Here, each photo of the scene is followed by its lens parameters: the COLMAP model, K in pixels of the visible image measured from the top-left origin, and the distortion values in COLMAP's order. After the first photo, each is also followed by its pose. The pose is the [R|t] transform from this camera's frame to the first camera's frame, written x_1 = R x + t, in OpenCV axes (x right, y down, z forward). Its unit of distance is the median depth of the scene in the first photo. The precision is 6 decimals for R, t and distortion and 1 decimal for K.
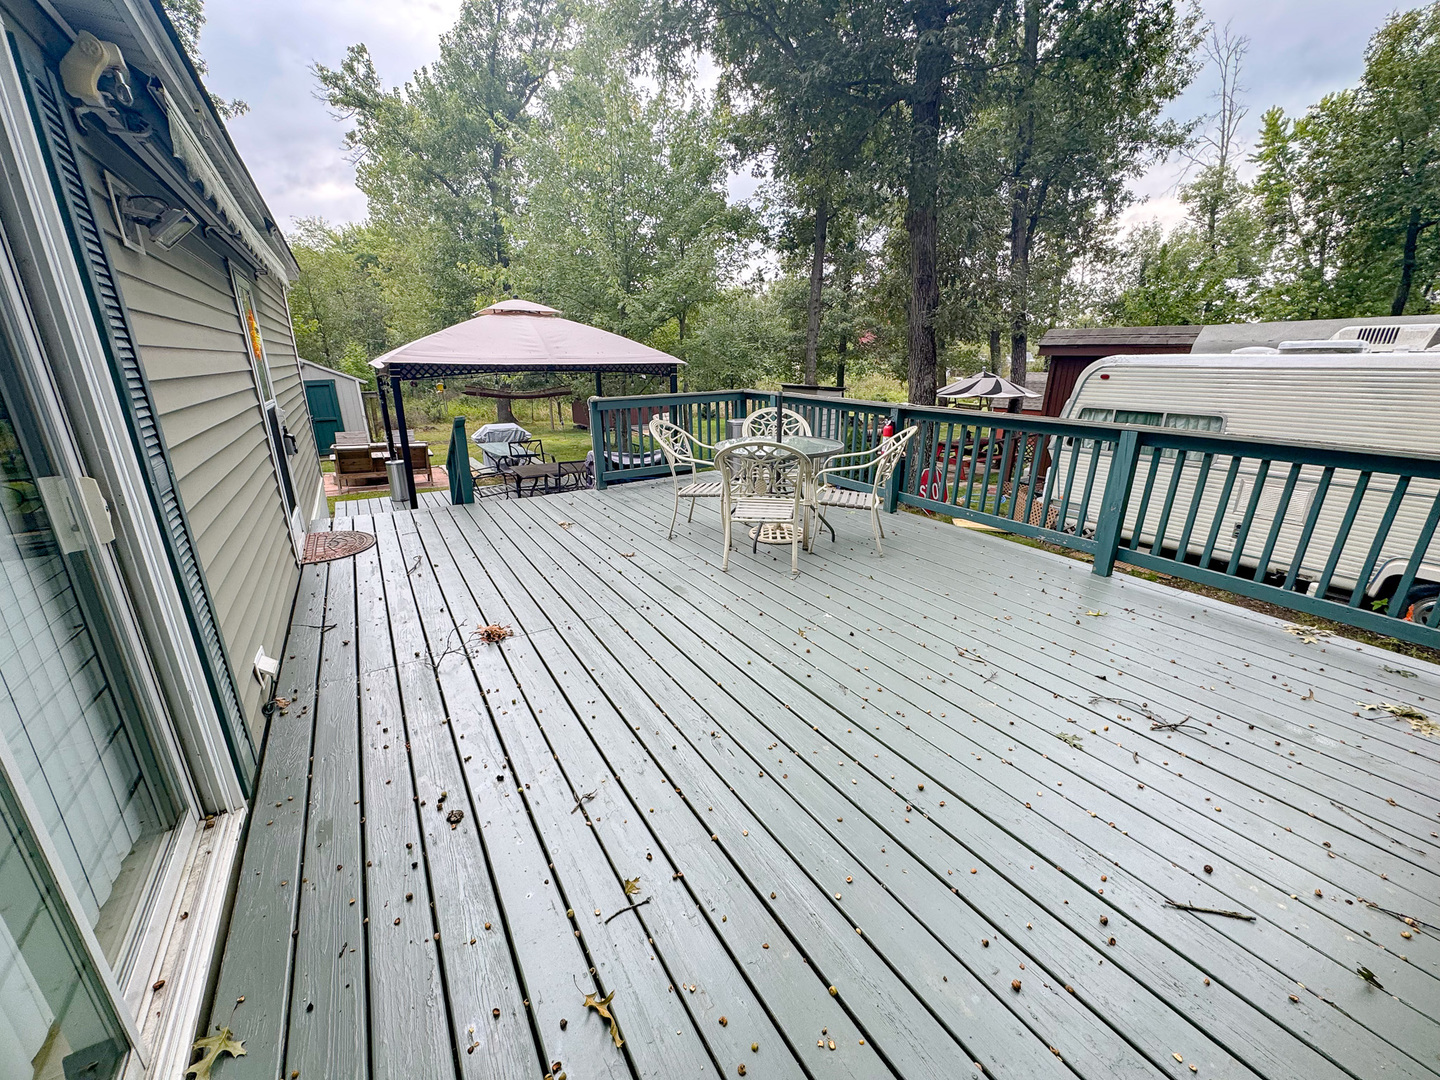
lens RADIAL K [[565.4, 0, 720.0], [0, 565.4, 540.0], [0, 0, 1]] dist [-0.004251, -0.000138]
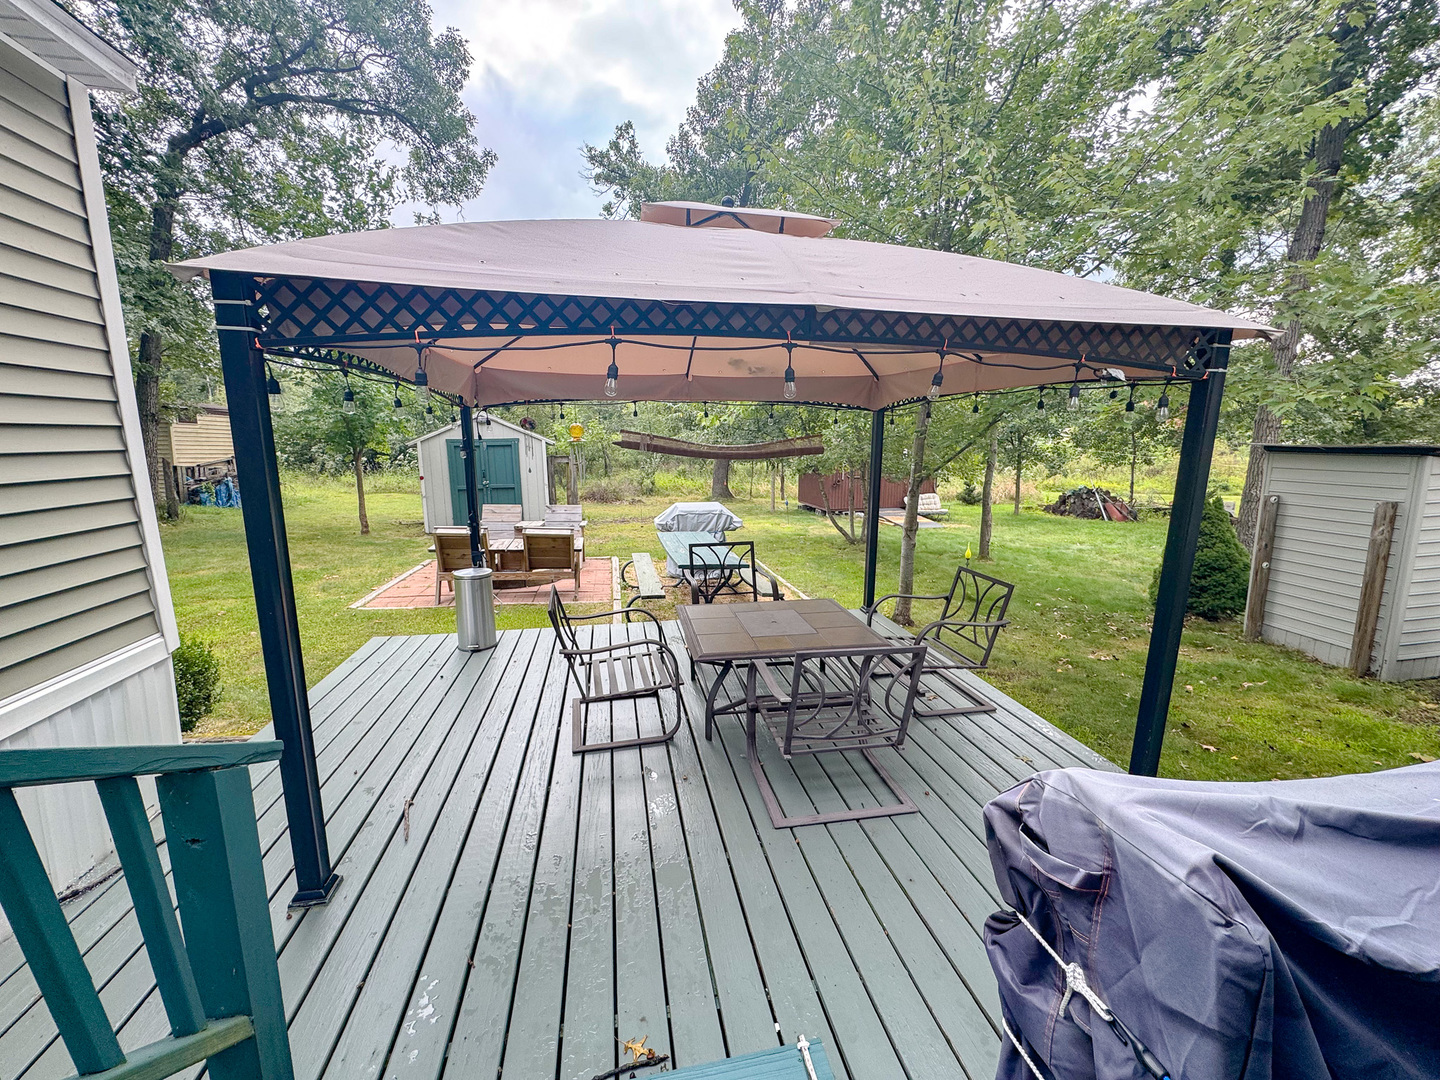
lens RADIAL K [[570.7, 0, 721.4], [0, 570.7, 536.7], [0, 0, 1]] dist [-0.005717, 0.000080]
pose [[0.931249, 0.066648, -0.358235, -0.073178], [-0.116782, 0.985861, -0.120166, -0.052689], [0.345161, 0.153740, 0.925866, 0.236459]]
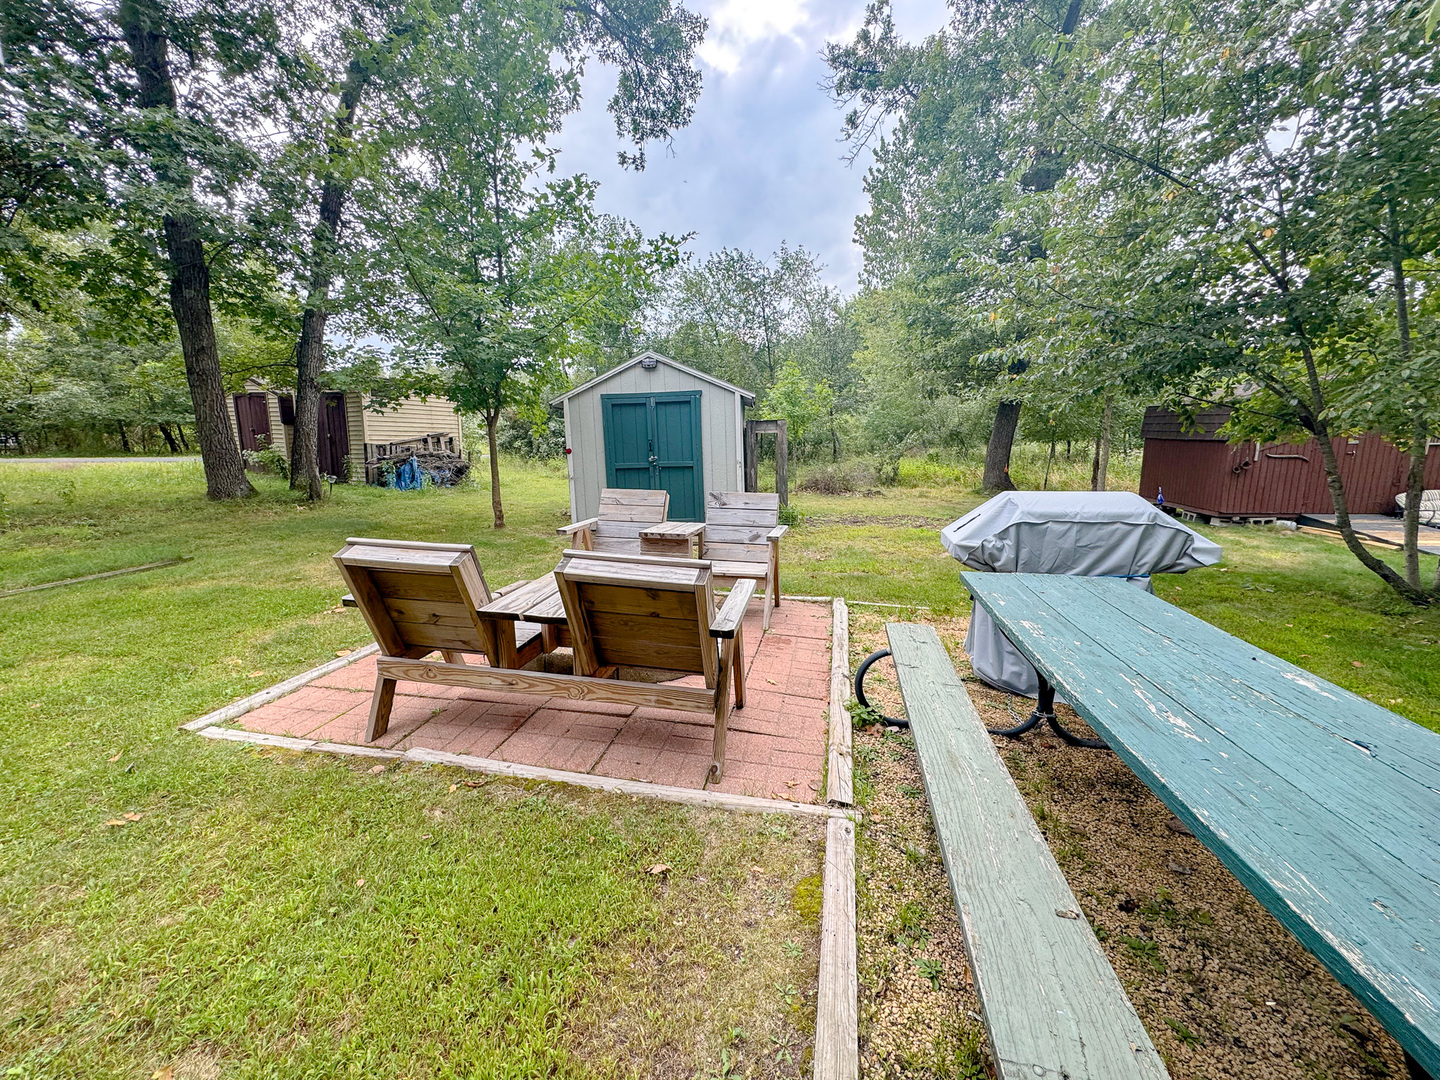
lens RADIAL K [[570.7, 0, 721.4], [0, 570.7, 536.7], [0, 0, 1]] dist [-0.005717, 0.000080]
pose [[0.720339, 0.112023, -0.684516, -0.186777], [-0.196584, 0.979379, -0.046594, -0.083544], [0.665181, 0.168129, 0.727507, 0.416160]]
